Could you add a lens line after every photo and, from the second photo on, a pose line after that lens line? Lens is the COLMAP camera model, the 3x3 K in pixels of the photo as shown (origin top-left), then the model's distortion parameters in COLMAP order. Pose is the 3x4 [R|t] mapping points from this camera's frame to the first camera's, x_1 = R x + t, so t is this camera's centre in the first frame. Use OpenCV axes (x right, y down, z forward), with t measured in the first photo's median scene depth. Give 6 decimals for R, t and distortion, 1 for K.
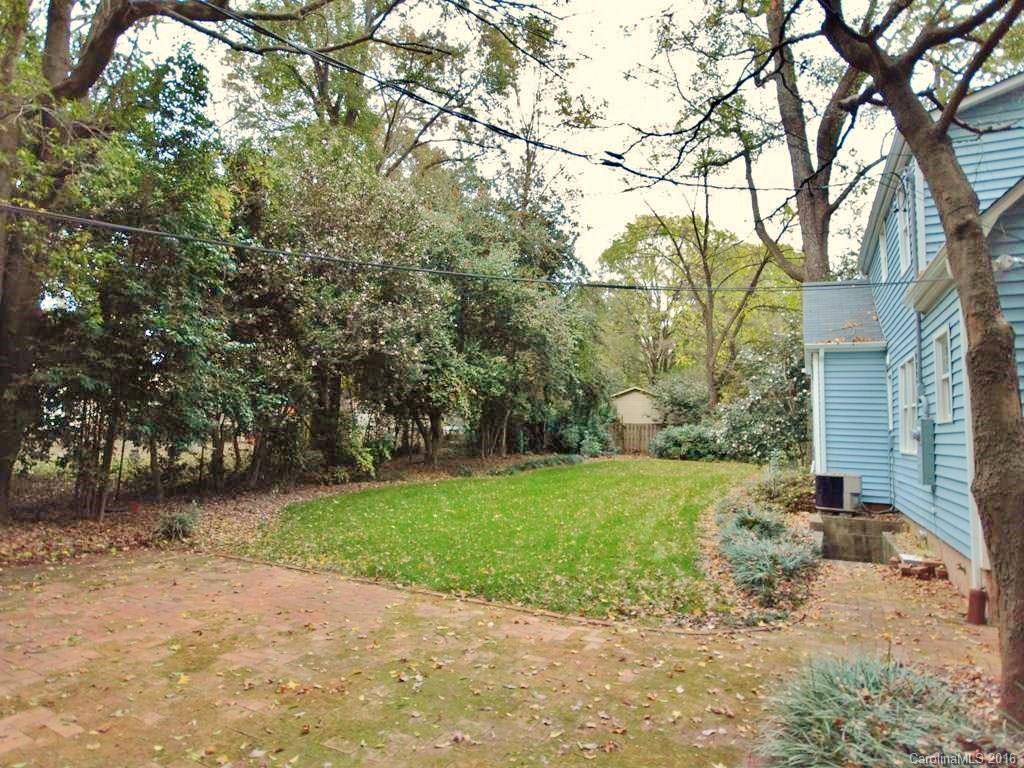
lens RADIAL K [[601.1, 0, 512.5], [0, 601.1, 385.7], [0, 0, 1]] dist [-0.003239, 0.004658]
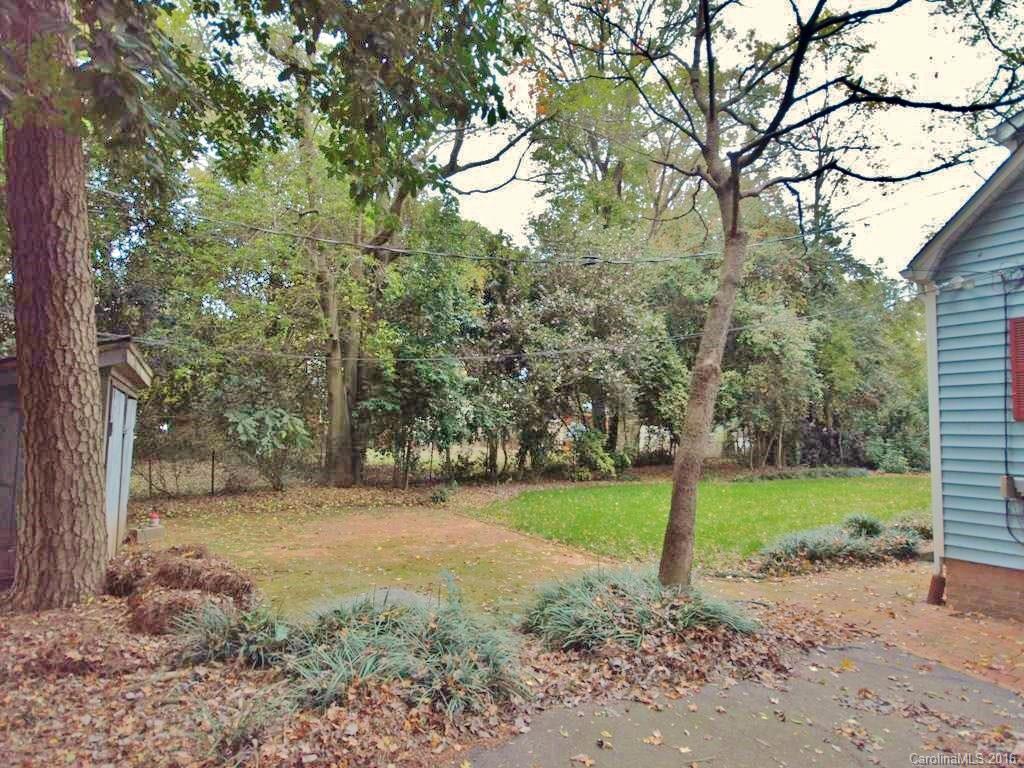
lens RADIAL K [[601.1, 0, 515.6], [0, 601.1, 383.5], [0, 0, 1]] dist [-0.003239, 0.004658]
pose [[0.851864, -0.039757, -0.522252, 0.297744], [0.026653, 0.999114, -0.032584, -0.003267], [0.523085, 0.013838, 0.852168, -0.169275]]
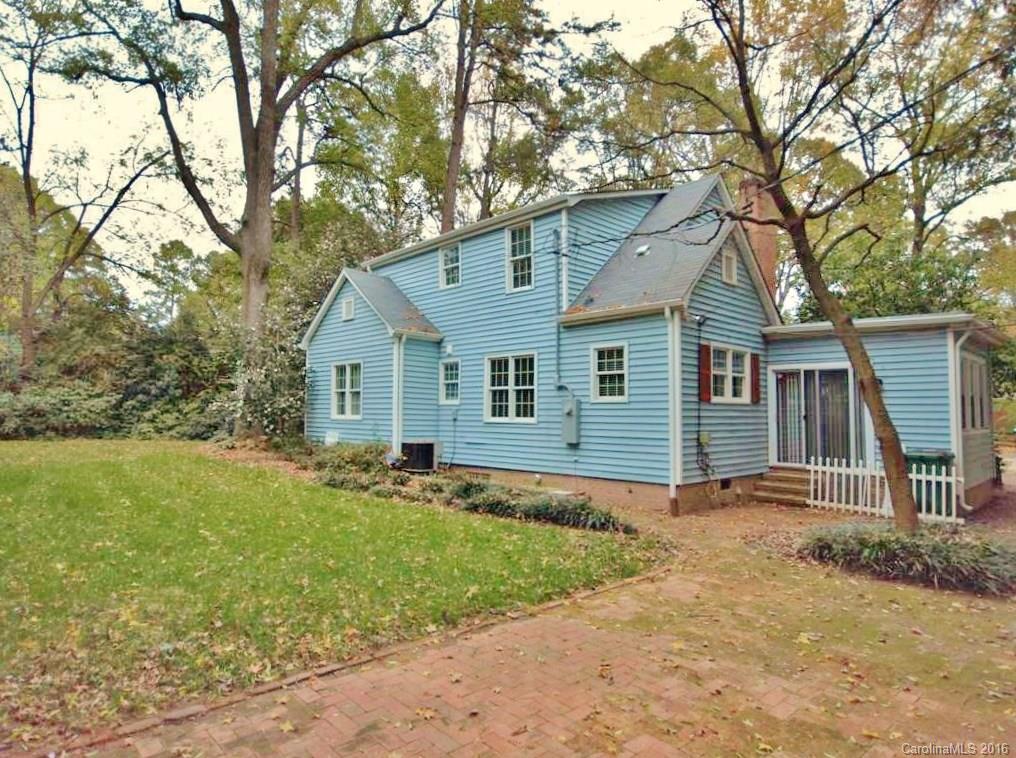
lens RADIAL K [[596.4, 0, 511.0], [0, 596.4, 381.5], [0, 0, 1]] dist [-0.003239, 0.004658]
pose [[0.342818, 0.027623, 0.938996, -0.435480], [-0.072915, 0.997334, -0.002719, 0.015162], [-0.936568, -0.067535, 0.343918, 0.355664]]
